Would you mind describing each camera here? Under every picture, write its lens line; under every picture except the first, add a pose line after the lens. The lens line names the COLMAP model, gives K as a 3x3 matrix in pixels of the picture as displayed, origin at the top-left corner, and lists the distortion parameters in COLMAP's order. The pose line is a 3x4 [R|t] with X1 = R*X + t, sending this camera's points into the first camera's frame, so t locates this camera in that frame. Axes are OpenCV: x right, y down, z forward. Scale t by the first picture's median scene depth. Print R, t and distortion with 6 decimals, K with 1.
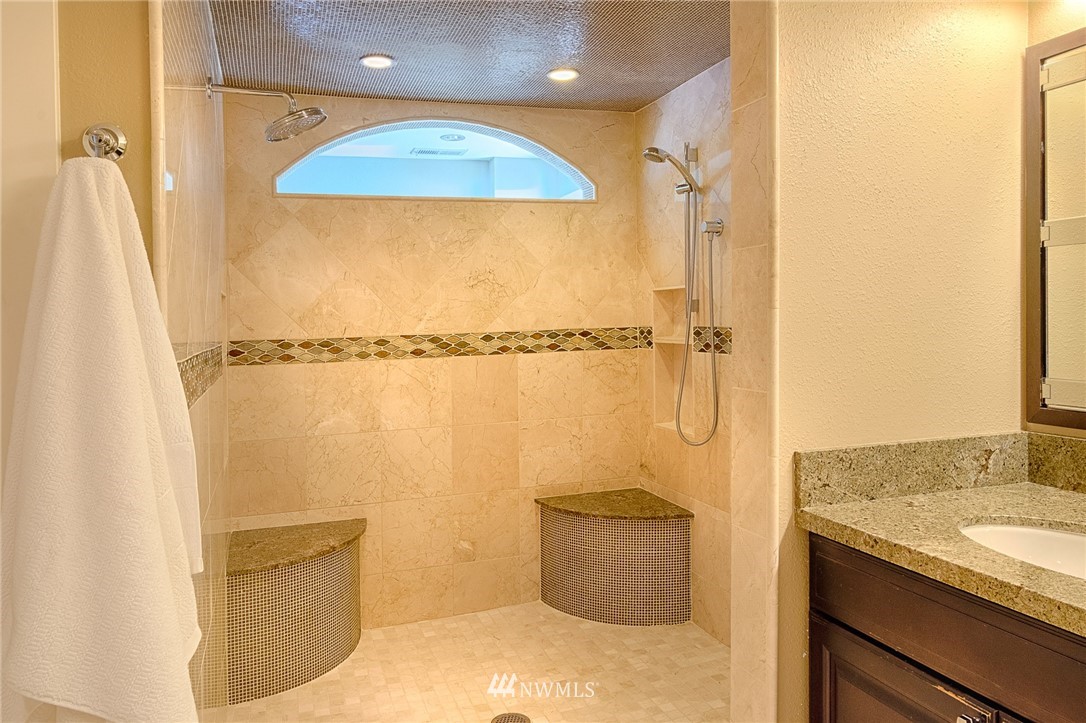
lens RADIAL K [[795.0, 0, 542.7], [0, 795.0, 326.5], [0, 0, 1]] dist [0.002407, 0.000275]
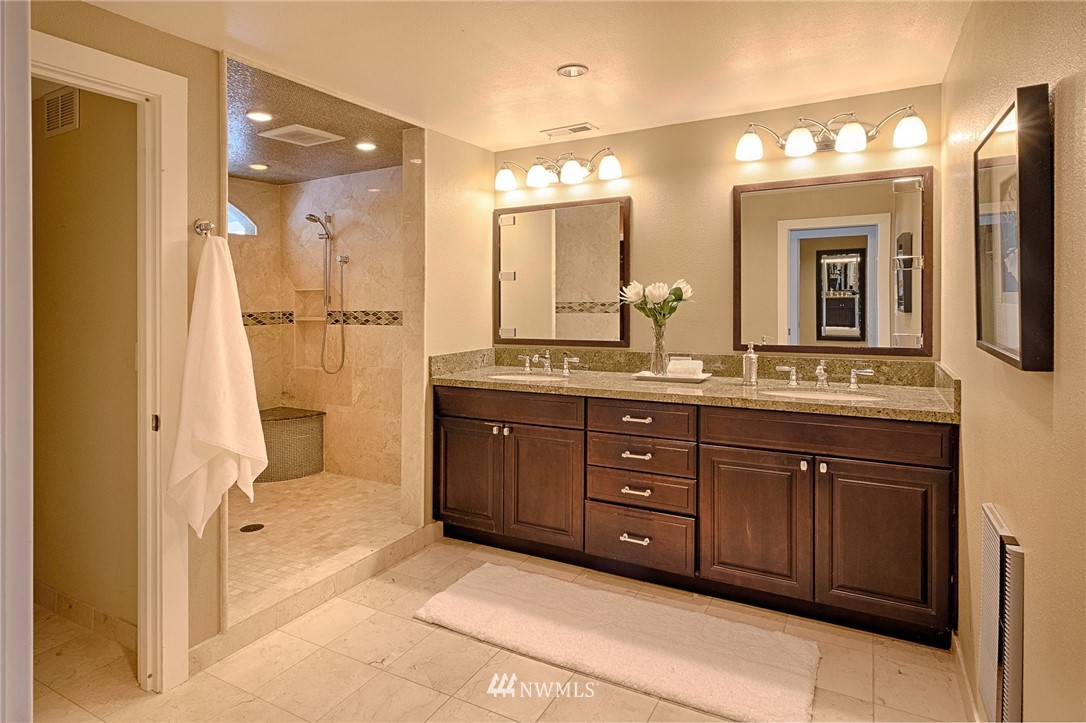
lens RADIAL K [[597.3, 0, 534.8], [0, 597.3, 309.1], [0, 0, 1]] dist [0.001814, -0.000581]
pose [[0.743251, 0.005492, 0.668990, -0.404452], [0.002758, 0.999933, -0.011273, 0.013618], [-0.669007, 0.010223, 0.743186, -0.381408]]
